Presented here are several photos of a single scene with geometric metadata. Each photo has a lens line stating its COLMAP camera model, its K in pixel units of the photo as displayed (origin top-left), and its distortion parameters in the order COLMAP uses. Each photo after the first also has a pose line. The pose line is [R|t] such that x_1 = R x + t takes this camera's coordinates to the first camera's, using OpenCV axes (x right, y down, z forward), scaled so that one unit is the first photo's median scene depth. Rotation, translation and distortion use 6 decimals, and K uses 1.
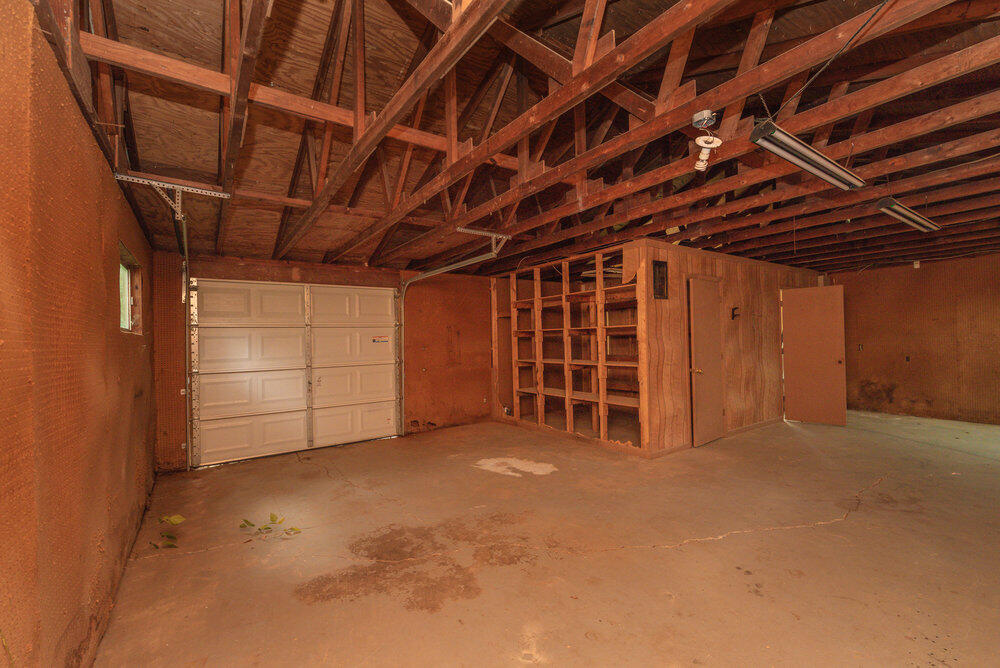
lens RADIAL K [[433.8, 0, 506.7], [0, 433.8, 336.1], [0, 0, 1]] dist [0.000274, 0.000501]
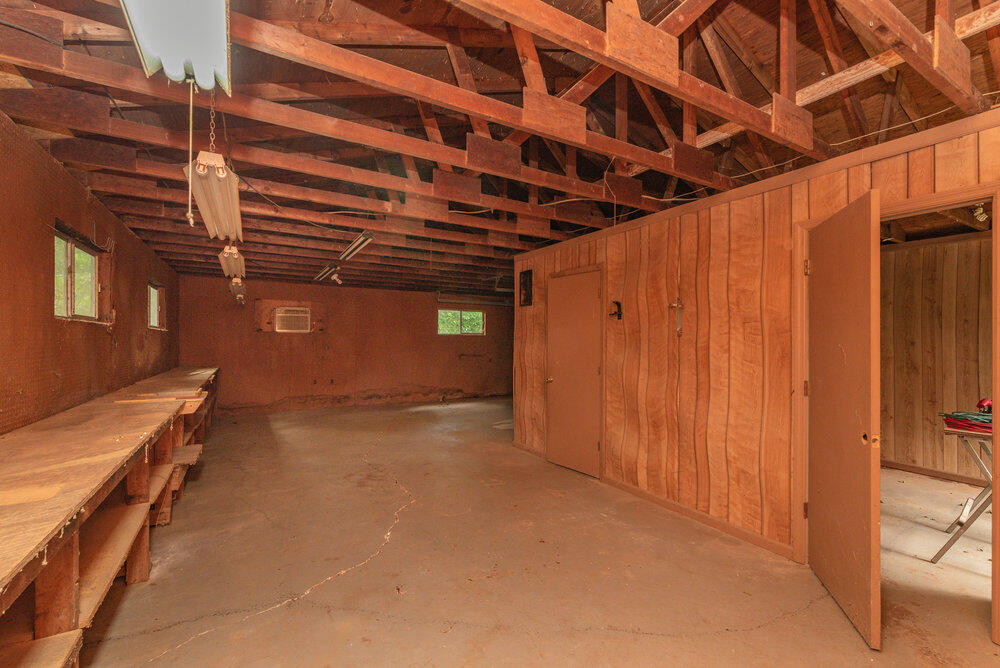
lens RADIAL K [[433.8, 0, 502.2], [0, 433.8, 337.7], [0, 0, 1]] dist [0.000274, 0.000501]
pose [[-0.086284, 0.020074, -0.996068, 2.166232], [0.004086, 0.999796, 0.019795, -0.043977], [0.996262, -0.002362, -0.086349, 1.552161]]
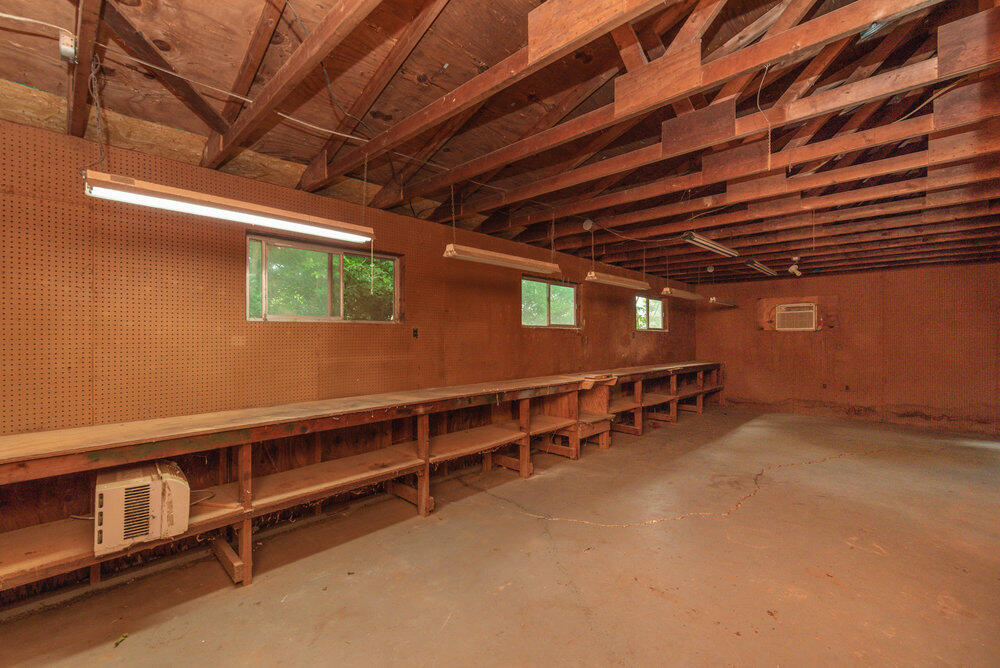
lens RADIAL K [[433.8, 0, 501.8], [0, 433.8, 335.6], [0, 0, 1]] dist [0.000274, 0.000501]
pose [[-0.981328, 0.024936, -0.190720, 1.789712], [0.026428, 0.999637, -0.005286, -0.032271], [0.190519, -0.010228, -0.981630, 2.130776]]
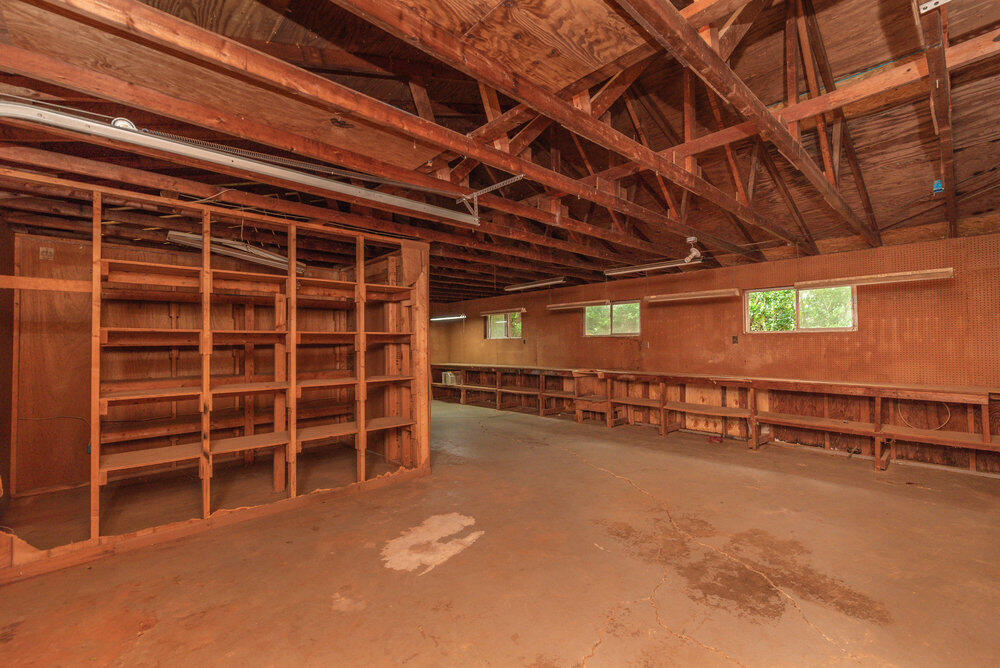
lens RADIAL K [[433.8, 0, 508.3], [0, 433.8, 336.2], [0, 0, 1]] dist [0.000274, 0.000501]
pose [[-0.142535, 0.041638, 0.988914, -0.949585], [0.004490, 0.999132, -0.041421, 0.029030], [-0.989780, -0.001464, -0.142598, 1.407903]]
